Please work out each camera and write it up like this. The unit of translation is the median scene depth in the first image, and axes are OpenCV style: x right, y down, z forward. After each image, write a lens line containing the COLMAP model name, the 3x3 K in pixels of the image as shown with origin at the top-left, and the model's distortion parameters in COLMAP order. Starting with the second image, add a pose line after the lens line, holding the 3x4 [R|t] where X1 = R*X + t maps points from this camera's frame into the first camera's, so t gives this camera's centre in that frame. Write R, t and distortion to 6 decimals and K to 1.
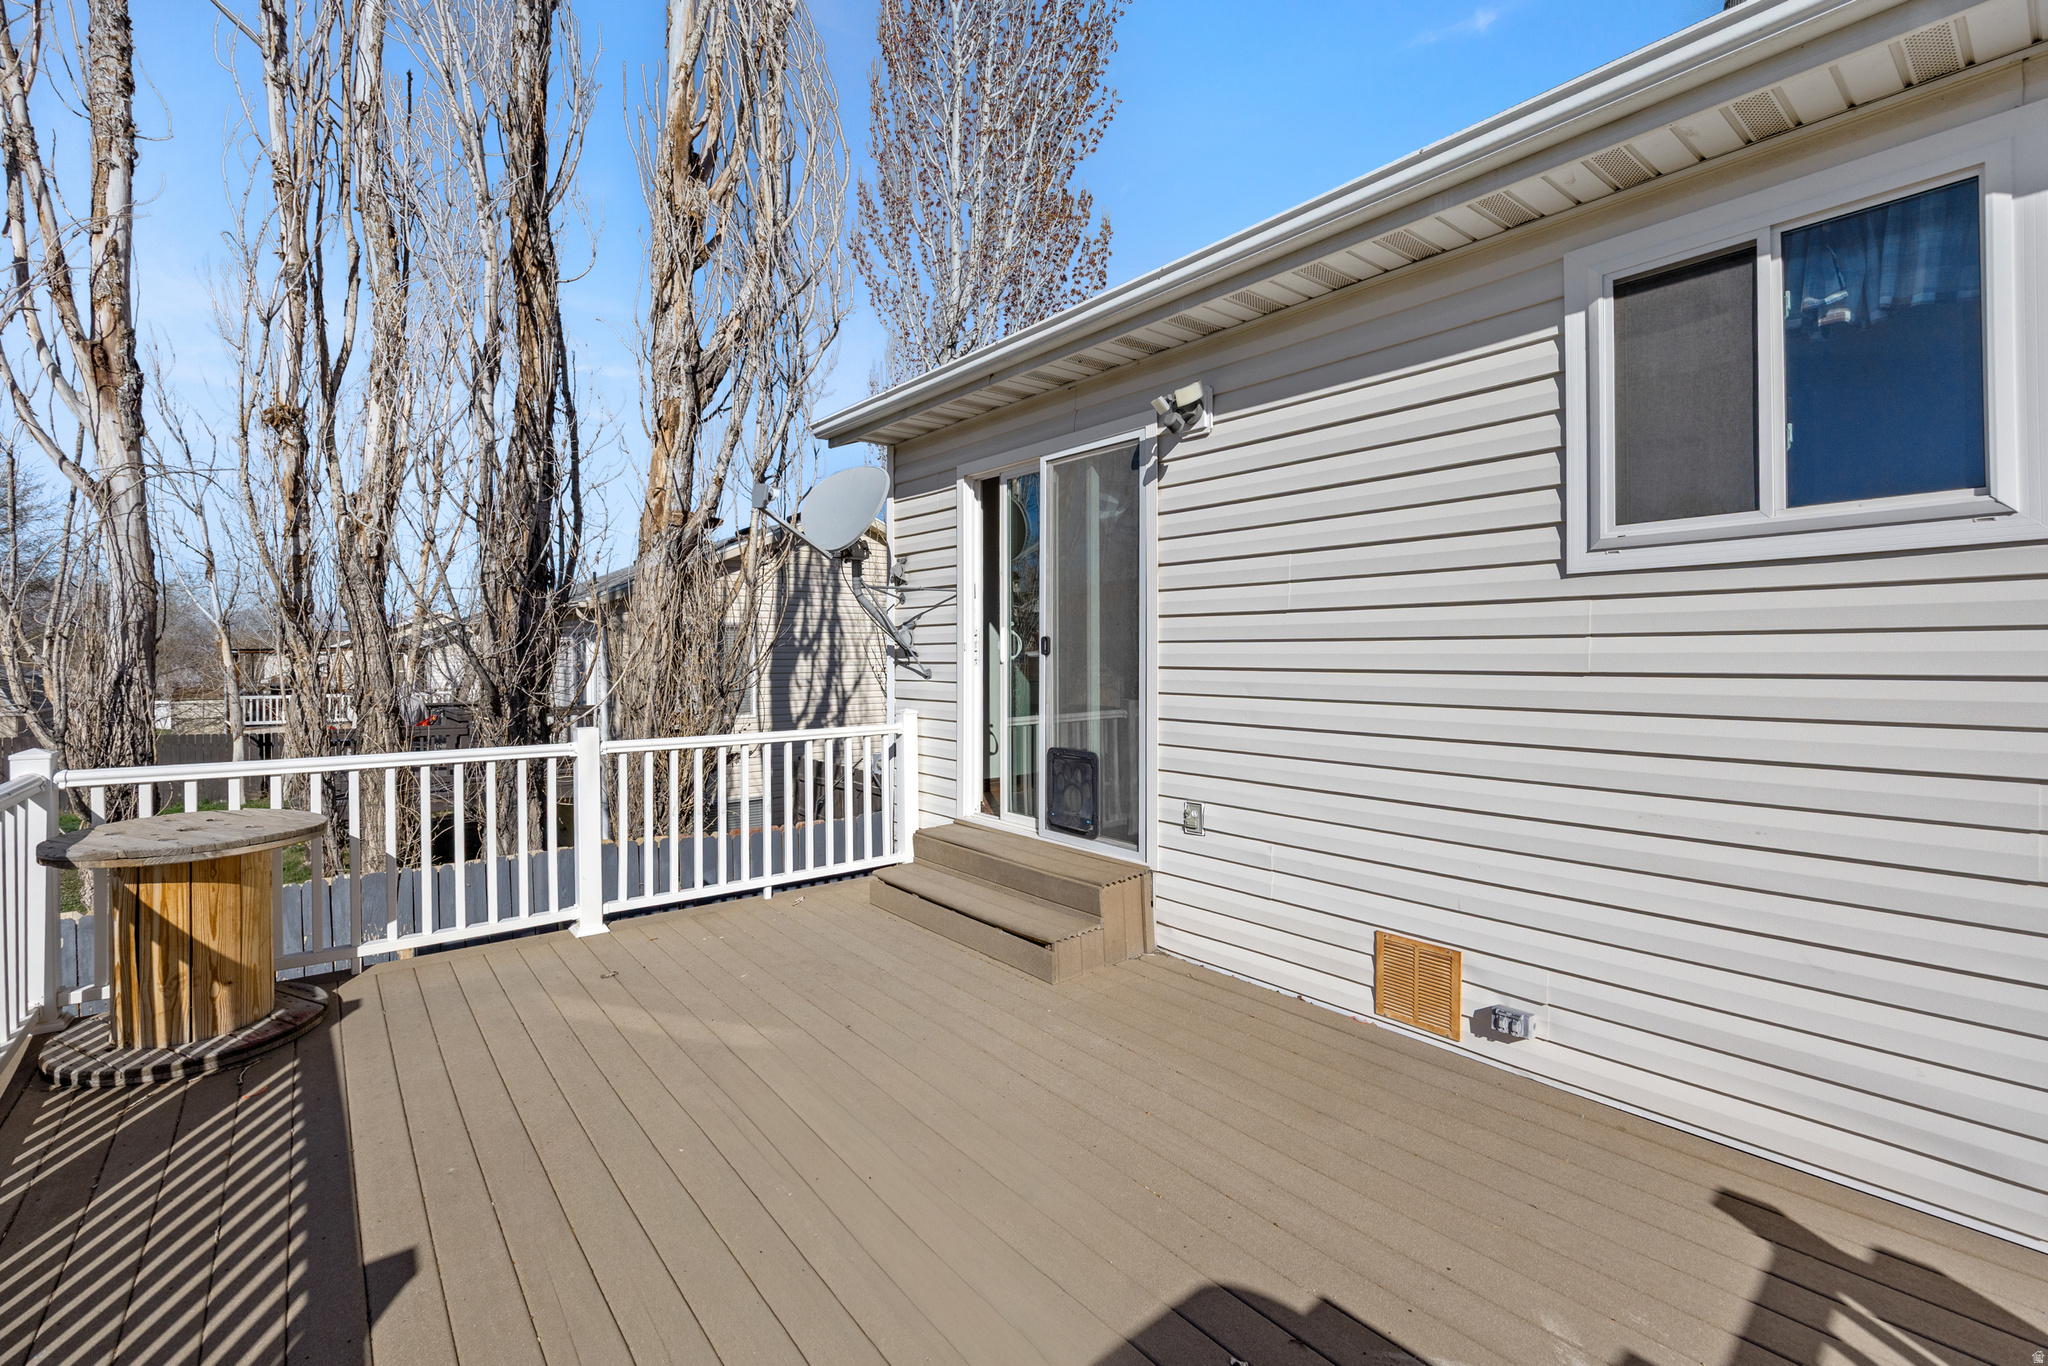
lens RADIAL K [[862.0, 0, 1023.4], [0, 862.0, 676.9], [0, 0, 1]] dist [-0.013782, 0.000040]
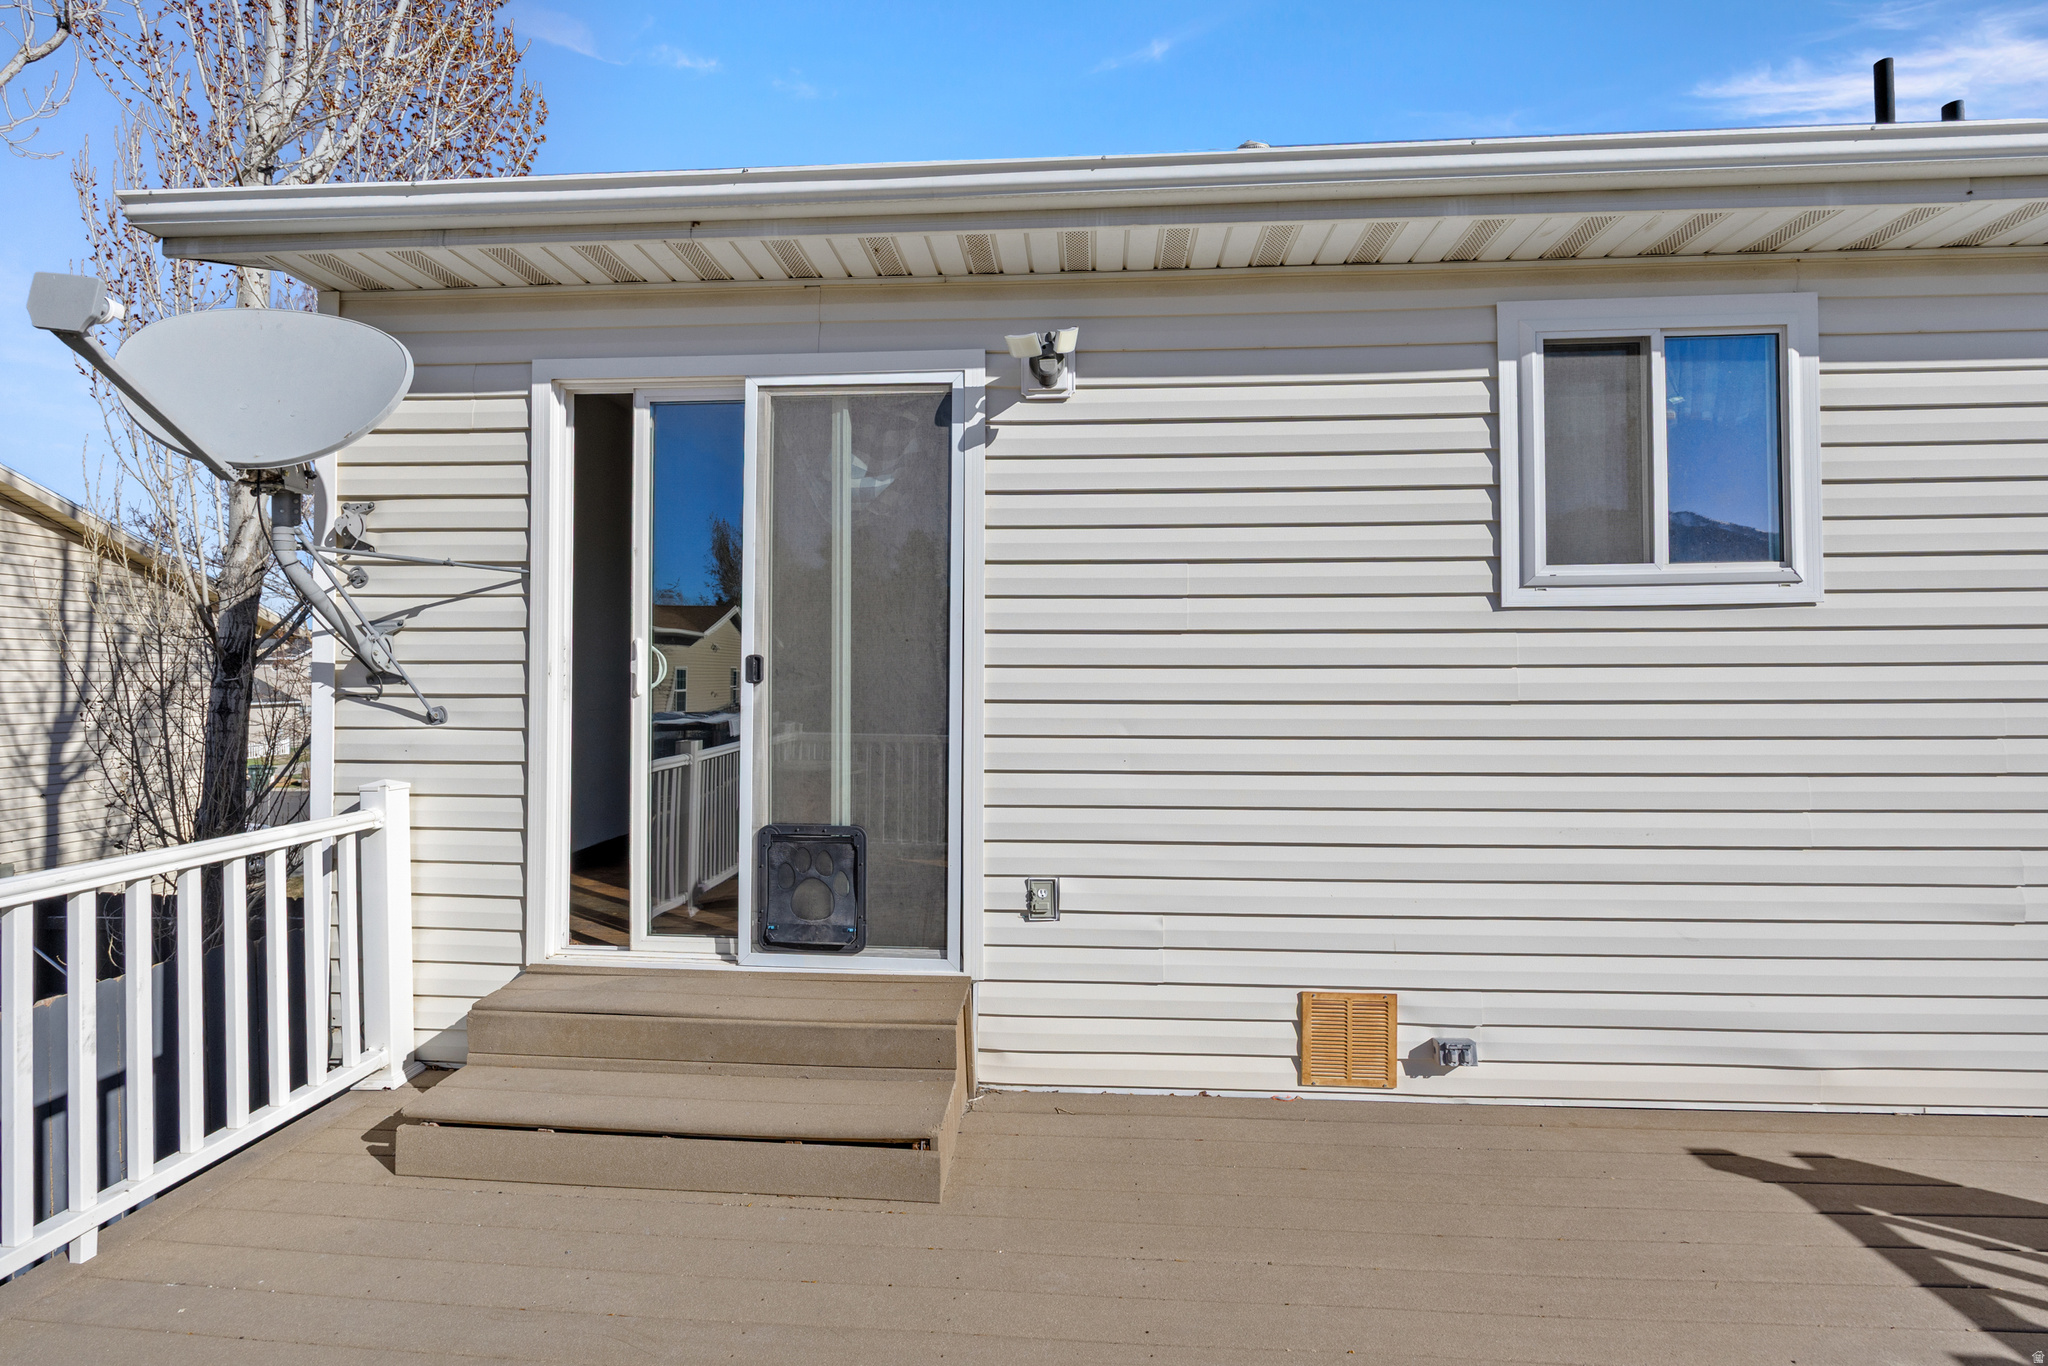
lens RADIAL K [[883.0, 0, 1024.0], [0, 883.0, 683.0], [0, 0, 1]] dist [-0.005478, -0.001089]
pose [[0.687723, -0.000911, 0.725972, -0.471682], [0.016613, 0.999757, -0.014484, -0.018772], [-0.725783, 0.022022, 0.687571, 0.590429]]
